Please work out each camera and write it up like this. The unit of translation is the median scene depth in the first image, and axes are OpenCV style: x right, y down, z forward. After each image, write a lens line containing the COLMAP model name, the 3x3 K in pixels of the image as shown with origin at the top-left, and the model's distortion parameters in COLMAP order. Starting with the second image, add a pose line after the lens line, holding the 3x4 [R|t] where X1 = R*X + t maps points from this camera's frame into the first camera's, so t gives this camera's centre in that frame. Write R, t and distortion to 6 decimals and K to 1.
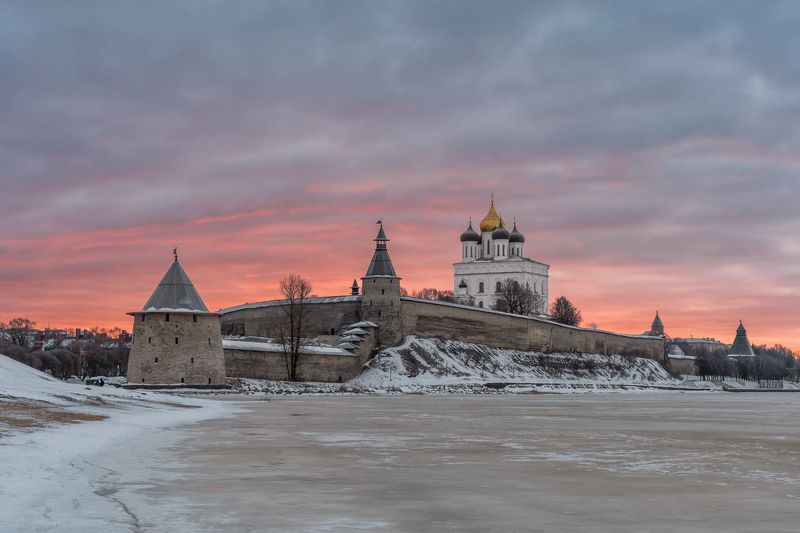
lens RADIAL K [[1550.9, 0, 400.0], [0, 1550.9, 266.5], [0, 0, 1]] dist [0.020010, 0.047004]
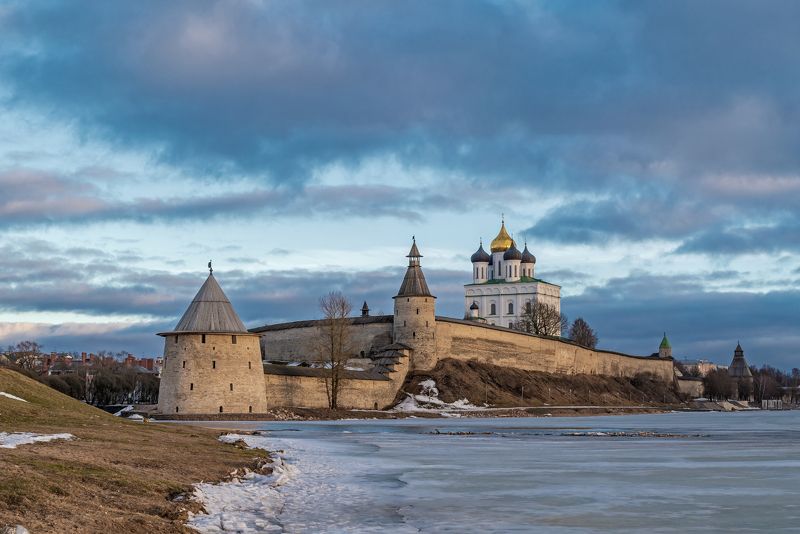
lens RADIAL K [[1513.5, 0, 400.0], [0, 1513.5, 267.0], [0, 0, 1]] dist [-0.209831, -0.104397]
pose [[0.999939, -0.003824, 0.010345, -0.030141], [0.003993, 0.999858, -0.016353, 0.004246], [-0.010281, 0.016393, 0.999813, 0.087450]]
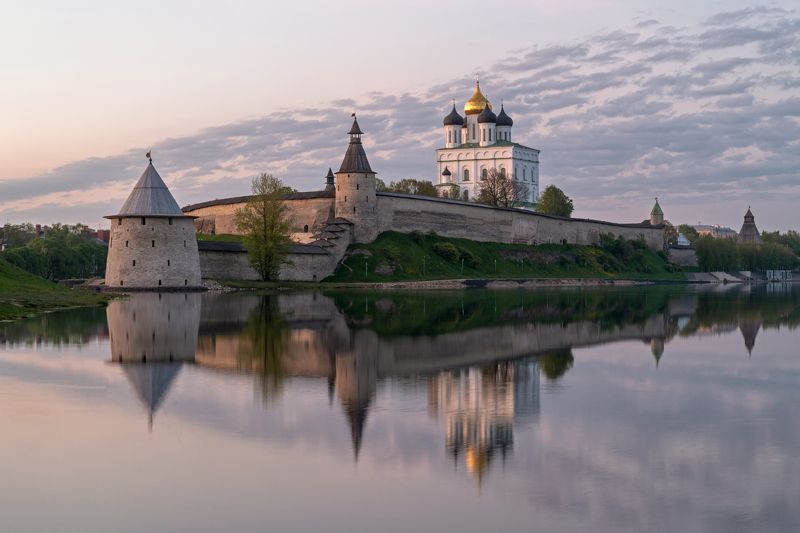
lens RADIAL K [[1756.2, 0, 400.0], [0, 1756.2, 266.5], [0, 0, 1]] dist [-0.307188, -0.202381]
pose [[0.999904, -0.010337, 0.009223, 0.004650], [0.009671, 0.997527, 0.069613, -0.009973], [-0.009920, -0.069517, 0.997531, -0.094240]]
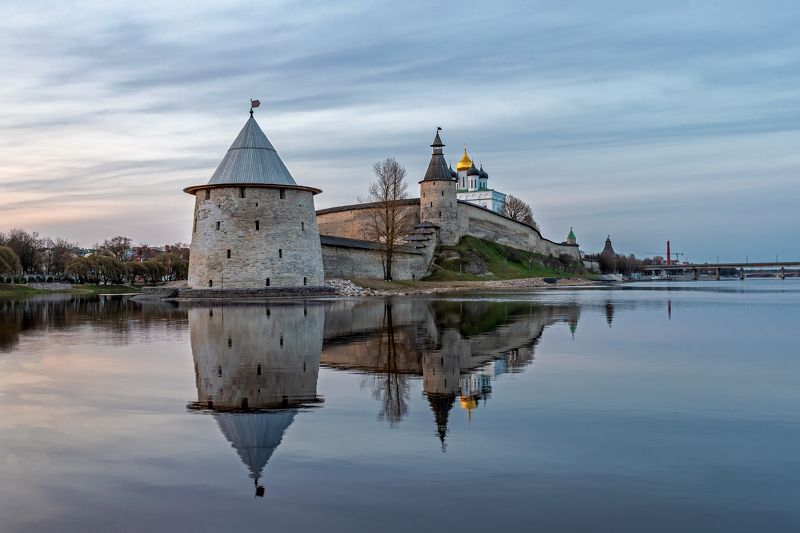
lens RADIAL K [[882.0, 0, 401.4], [0, 882.0, 275.3], [0, 0, 1]] dist [0.007082, 0.002818]
pose [[0.998941, -0.020725, 0.041076, -0.063124], [0.017837, 0.997425, 0.069458, 0.028885], [-0.042410, -0.068652, 0.996739, 0.394913]]
